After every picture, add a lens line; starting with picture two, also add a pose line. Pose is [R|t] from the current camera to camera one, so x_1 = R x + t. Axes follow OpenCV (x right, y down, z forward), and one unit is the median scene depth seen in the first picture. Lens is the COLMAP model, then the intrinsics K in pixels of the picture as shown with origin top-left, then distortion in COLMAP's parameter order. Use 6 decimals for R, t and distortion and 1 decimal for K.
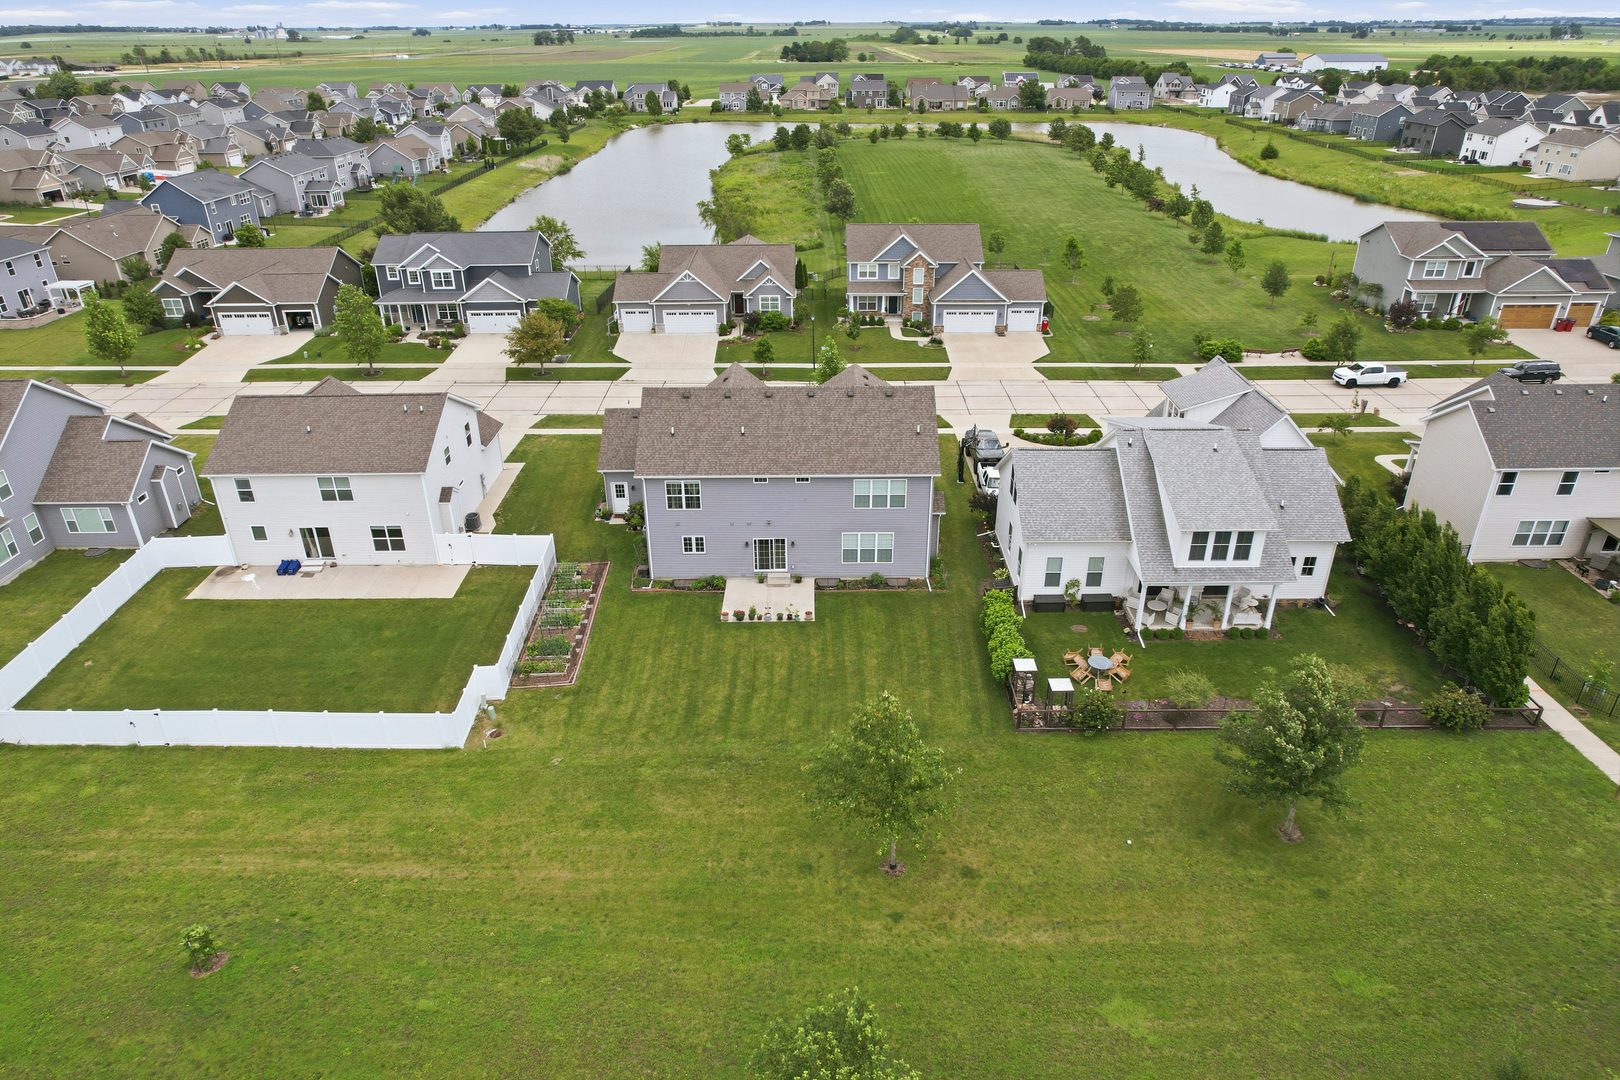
lens RADIAL K [[1032.4, 0, 811.3], [0, 1032.4, 545.3], [0, 0, 1]] dist [-0.064106, 0.053280]
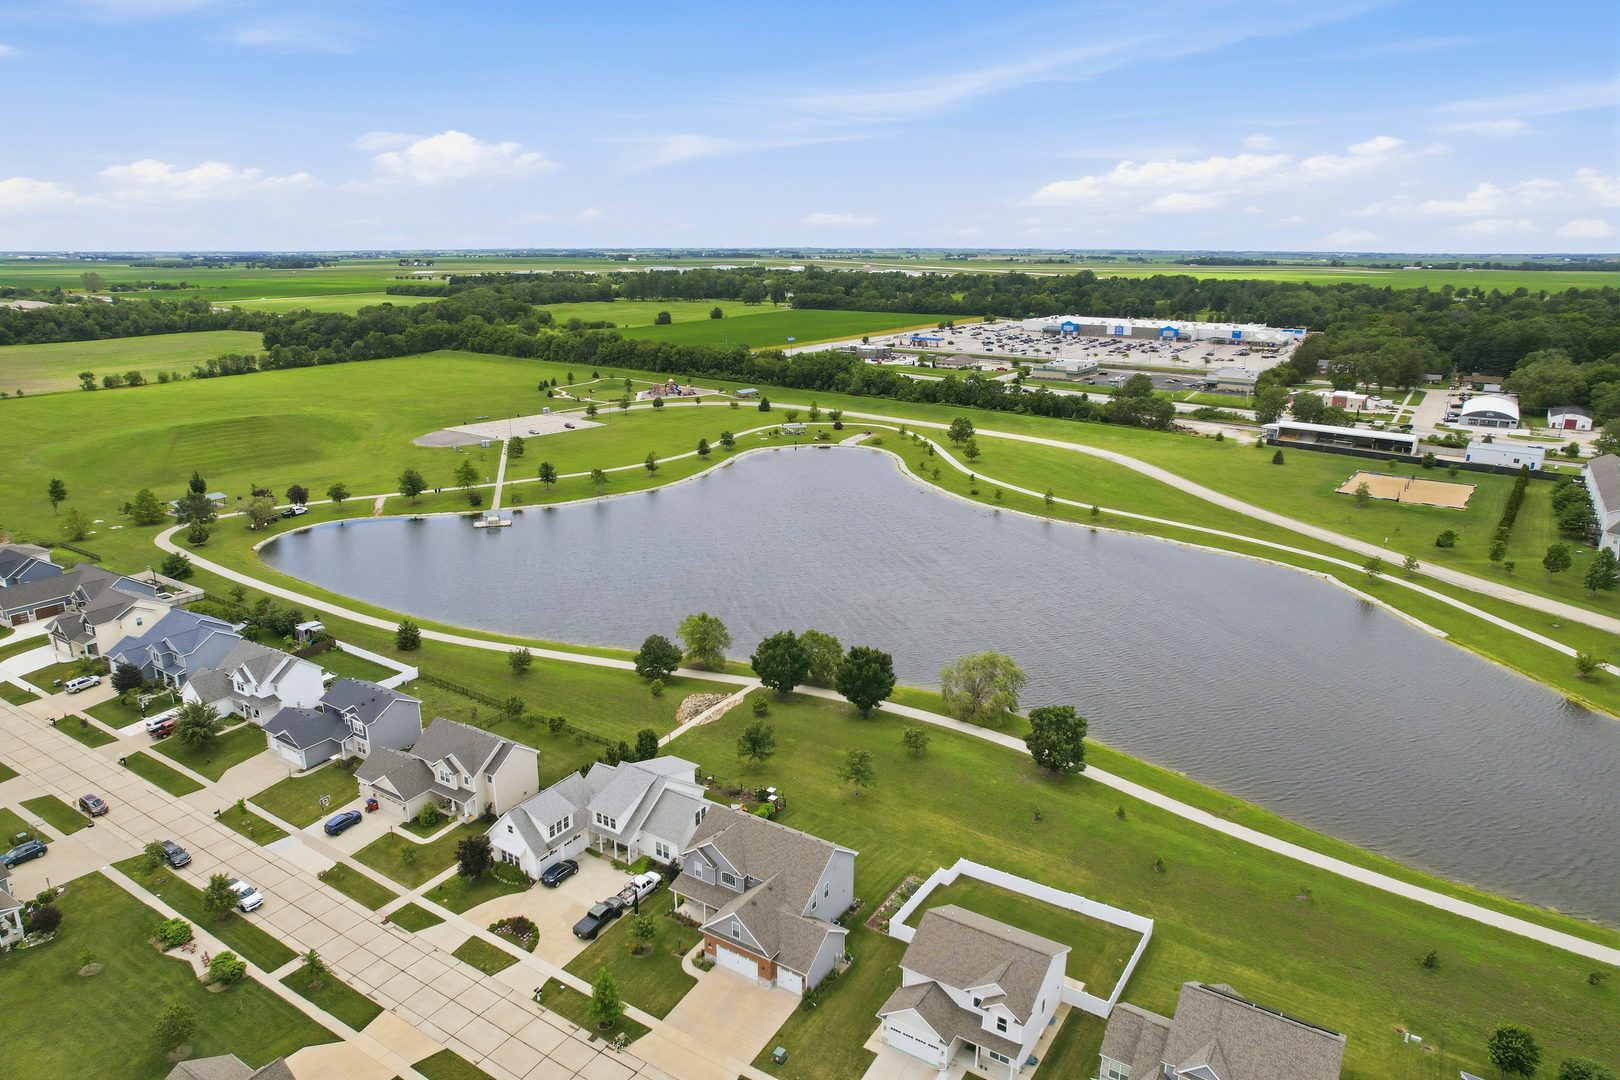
lens RADIAL K [[1024.1, 0, 808.8], [0, 1024.1, 574.7], [0, 0, 1]] dist [-0.059229, 0.052441]
pose [[-0.840572, -0.161712, 0.517000, -1.041384], [0.253227, 0.726398, 0.638922, -1.779547], [-0.478869, 0.667978, -0.569640, 1.814520]]
